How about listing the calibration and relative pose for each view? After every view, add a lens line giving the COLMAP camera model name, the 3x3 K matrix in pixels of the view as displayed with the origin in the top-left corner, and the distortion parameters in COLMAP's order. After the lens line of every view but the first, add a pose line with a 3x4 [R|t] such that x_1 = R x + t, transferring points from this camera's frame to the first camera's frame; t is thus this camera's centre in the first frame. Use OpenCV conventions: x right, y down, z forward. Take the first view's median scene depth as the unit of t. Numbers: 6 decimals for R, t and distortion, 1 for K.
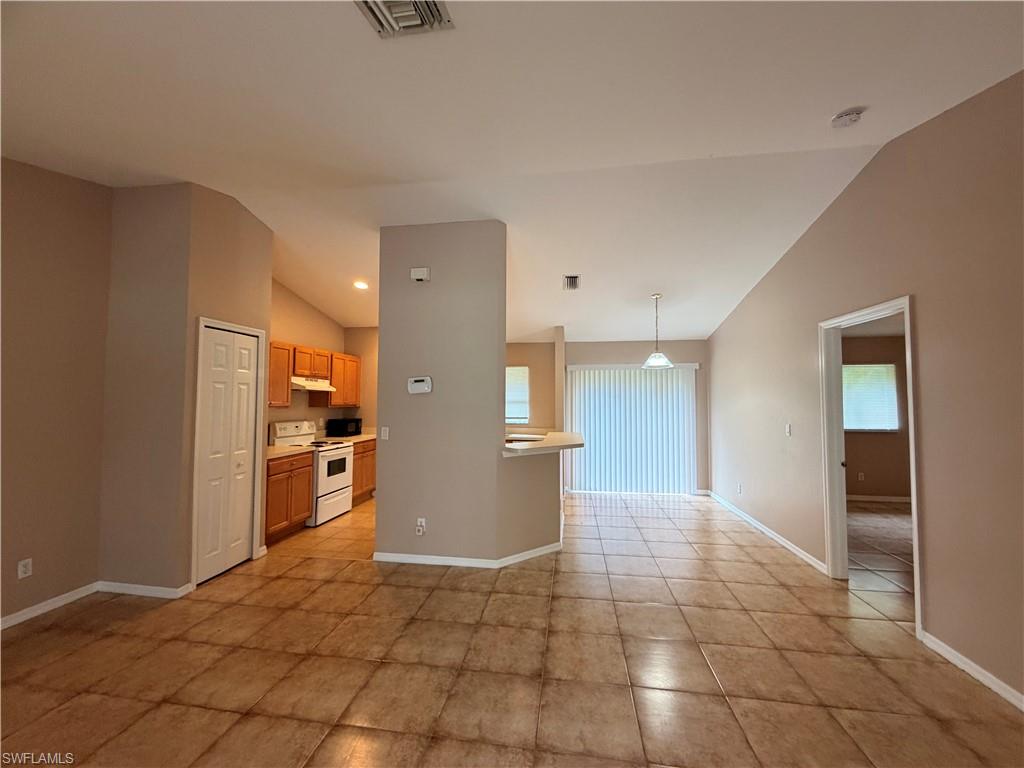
lens RADIAL K [[408.3, 0, 509.3], [0, 408.3, 383.8], [0, 0, 1]] dist [-0.002537, 0.000480]
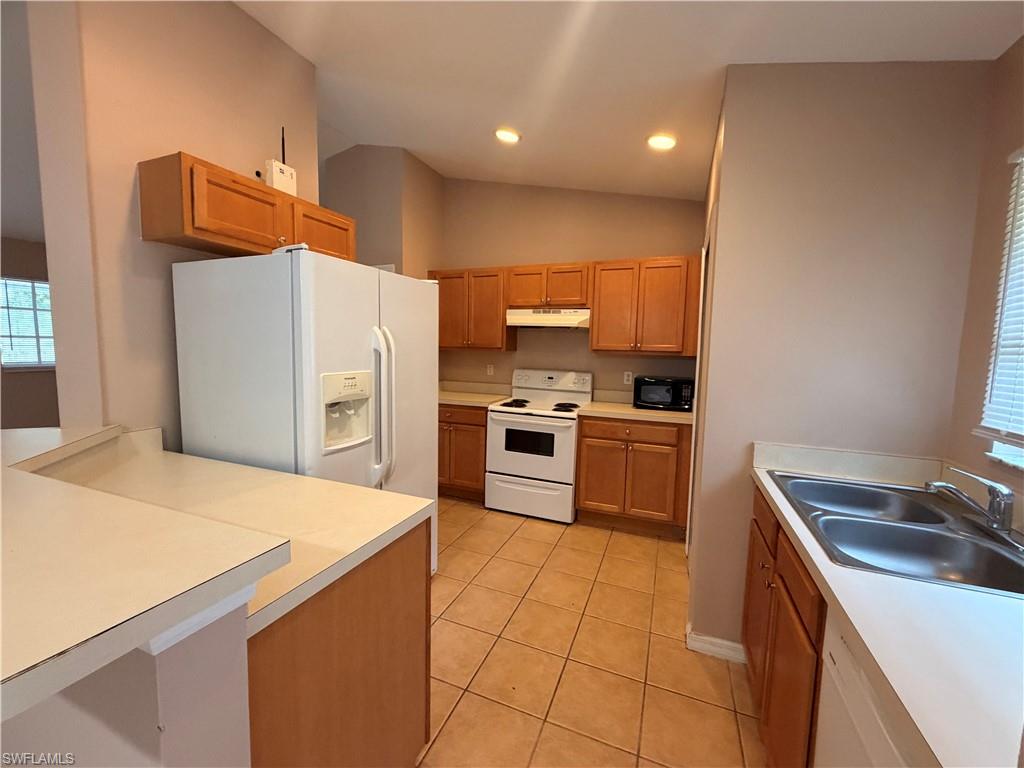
lens RADIAL K [[408.3, 0, 510.1], [0, 408.3, 384.2], [0, 0, 1]] dist [-0.002537, 0.000480]
pose [[-0.215153, 0.082317, -0.973105, 0.271853], [0.016190, 0.996605, 0.080725, 0.073104], [0.976446, 0.001614, -0.215755, 1.416457]]
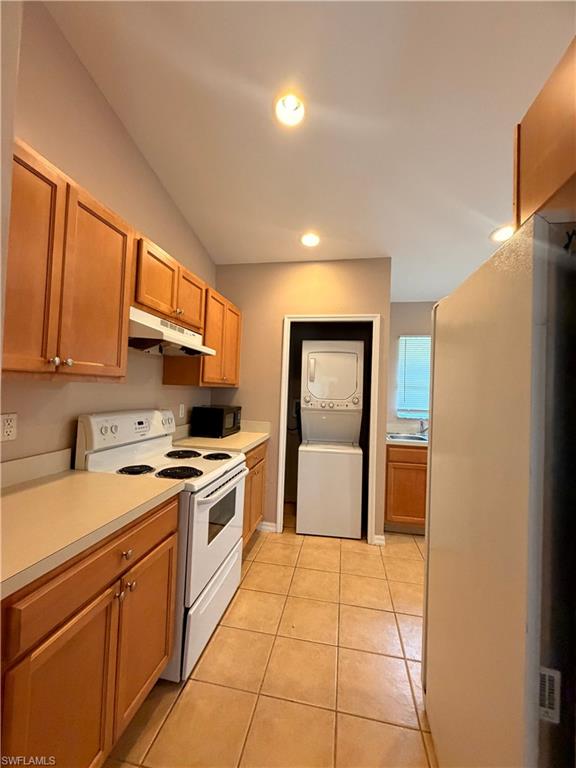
lens RADIAL K [[306.3, 0, 292.4], [0, 306.3, 384.4], [0, 0, 1]] dist [-0.002537, 0.000480]
pose [[0.999280, 0.033292, -0.018220, -0.436339], [-0.032856, 0.999178, 0.023734, 0.058689], [0.018995, -0.023119, 0.999552, 0.835623]]
